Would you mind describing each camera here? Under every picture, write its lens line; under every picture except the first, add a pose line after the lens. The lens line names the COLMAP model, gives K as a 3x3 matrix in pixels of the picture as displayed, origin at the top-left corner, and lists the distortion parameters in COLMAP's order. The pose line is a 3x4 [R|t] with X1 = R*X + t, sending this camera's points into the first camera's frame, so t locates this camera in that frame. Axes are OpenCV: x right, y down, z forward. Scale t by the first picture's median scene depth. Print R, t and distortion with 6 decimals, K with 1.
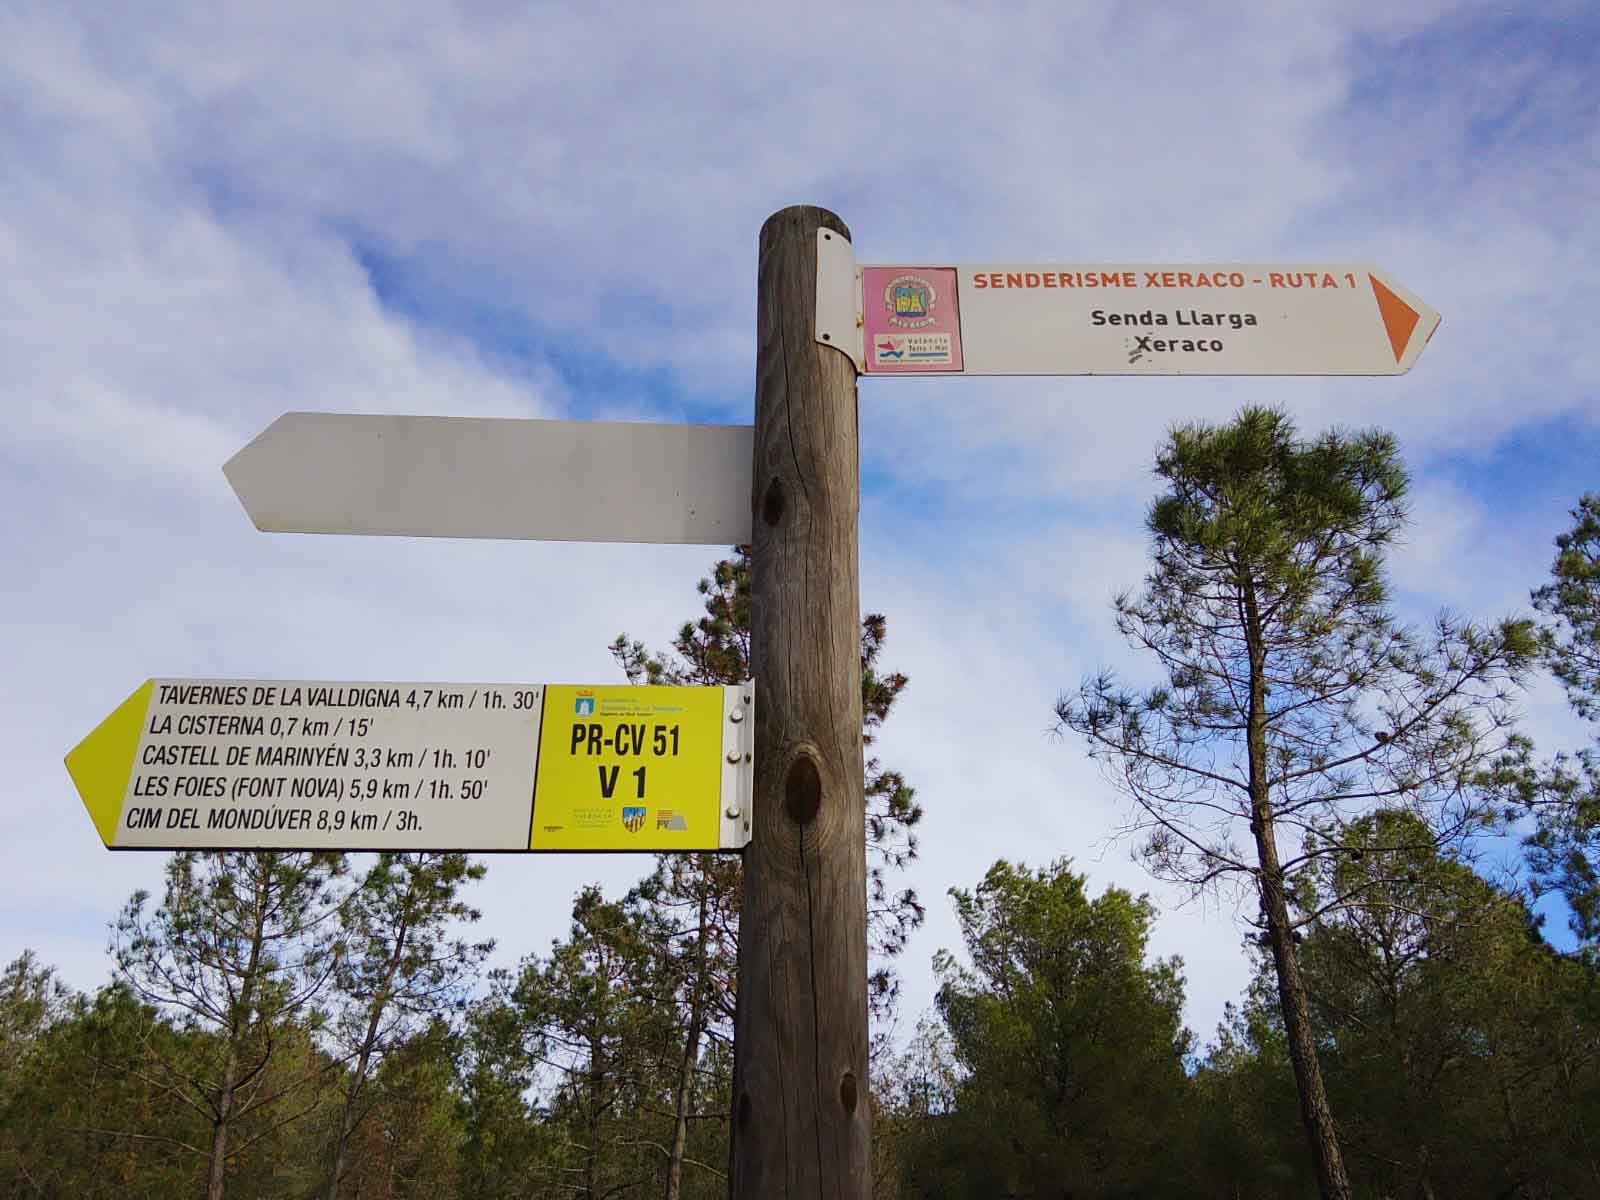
lens RADIAL K [[1302.7, 0, 802.6], [0, 1302.7, 583.9], [0, 0, 1]] dist [0.016908, -0.033174]
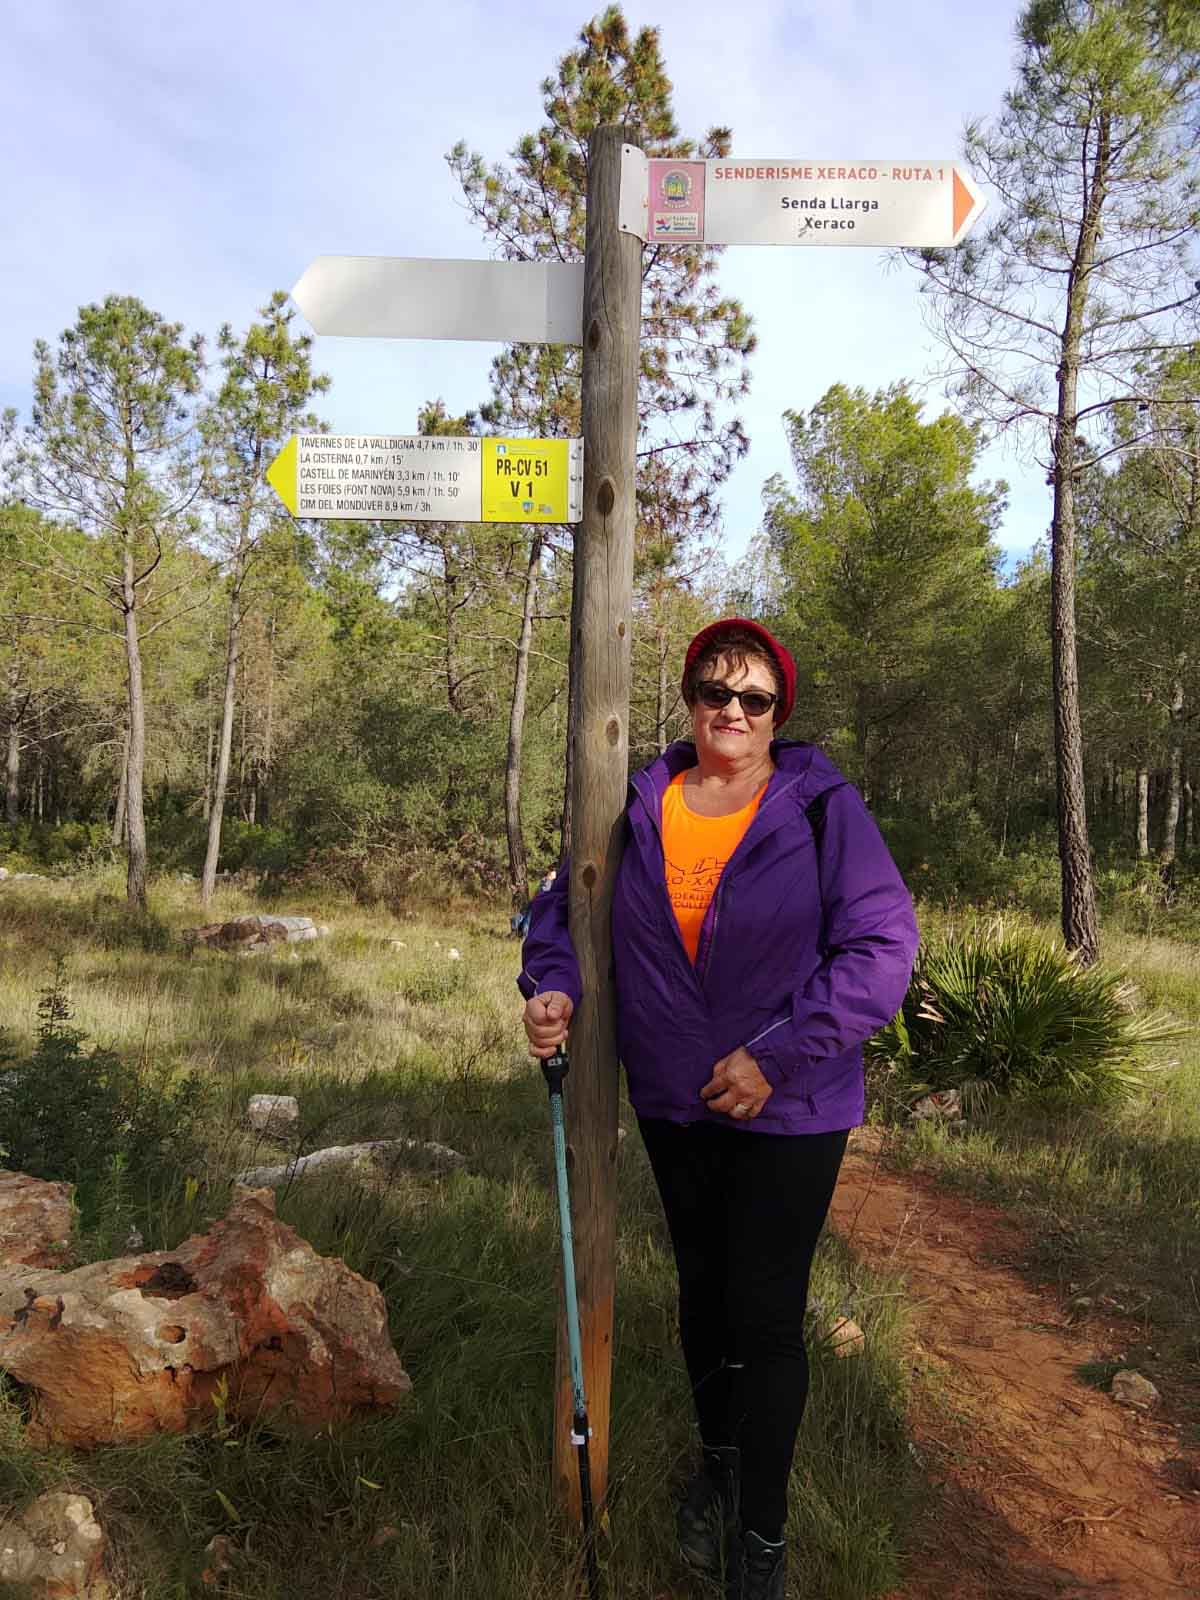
lens RADIAL K [[1302.7, 0, 578.7], [0, 1302.7, 788.2], [0, 0, 1]] dist [0.016908, -0.033174]
pose [[0.998851, 0.024423, -0.041237, 0.005234], [-0.000737, 0.868137, 0.496323, -0.044981], [0.047921, -0.495723, 0.867158, -0.102240]]
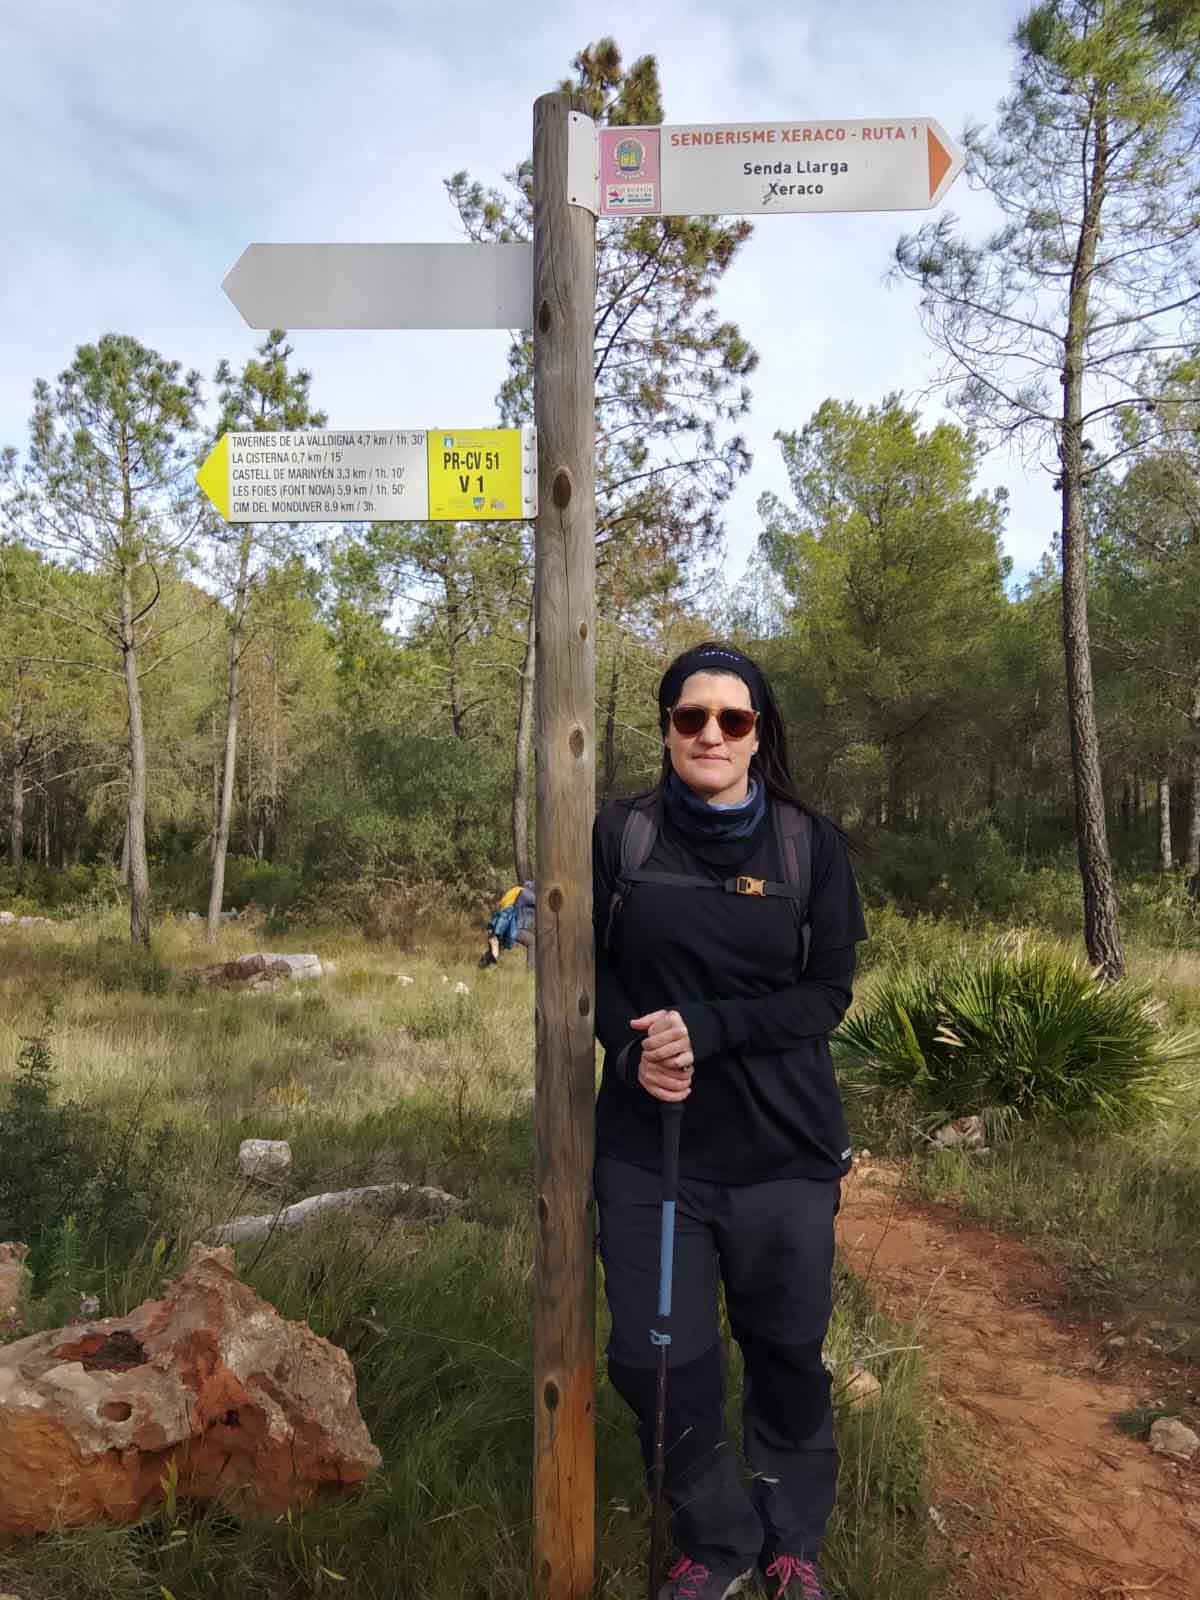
lens RADIAL K [[1302.7, 0, 574.0], [0, 1302.7, 788.4], [0, 0, 1]] dist [0.016908, -0.033174]
pose [[0.998293, -0.003648, -0.058288, 0.012295], [0.031100, 0.877978, 0.477690, -0.035687], [0.049433, -0.478688, 0.876592, -0.088811]]
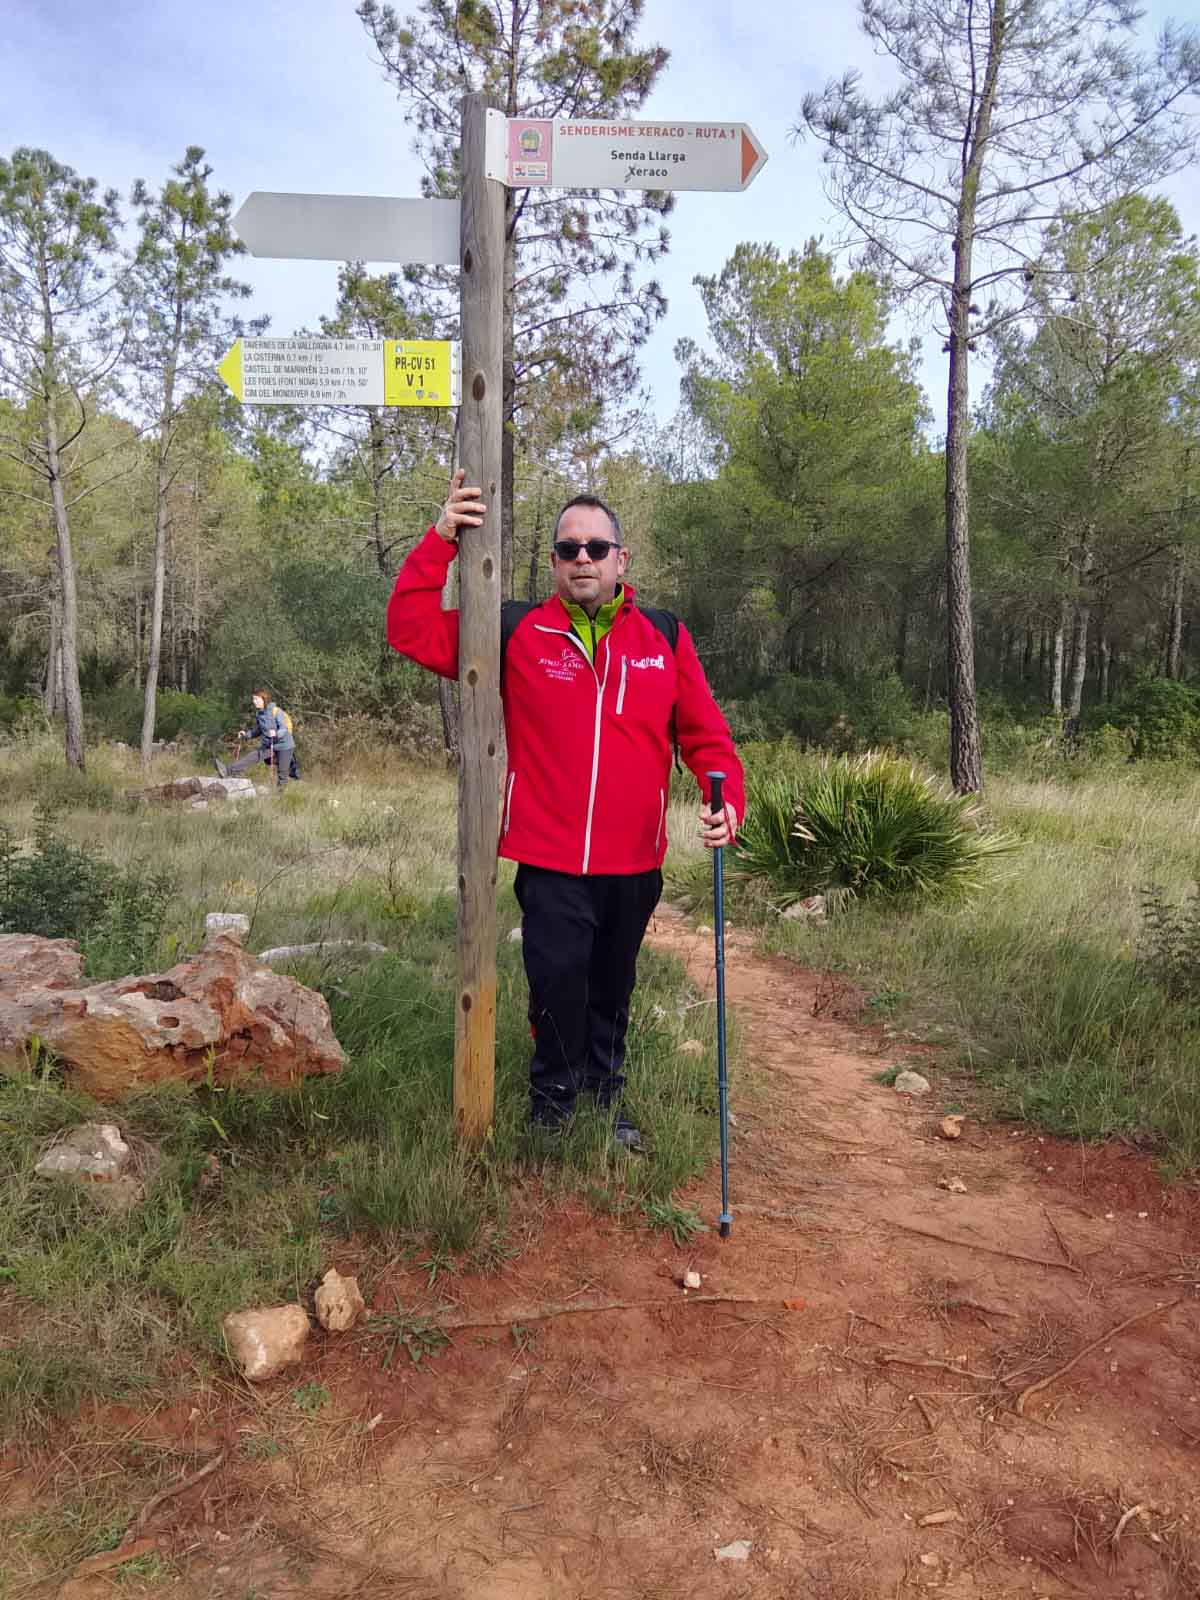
lens RADIAL K [[1302.7, 0, 579.9], [0, 1302.7, 786.9], [0, 0, 1]] dist [0.016908, -0.033174]
pose [[0.999856, 0.013504, 0.010268, 0.018581], [-0.016955, 0.814909, 0.579340, -0.071329], [-0.000544, -0.579431, 0.815021, -0.166952]]
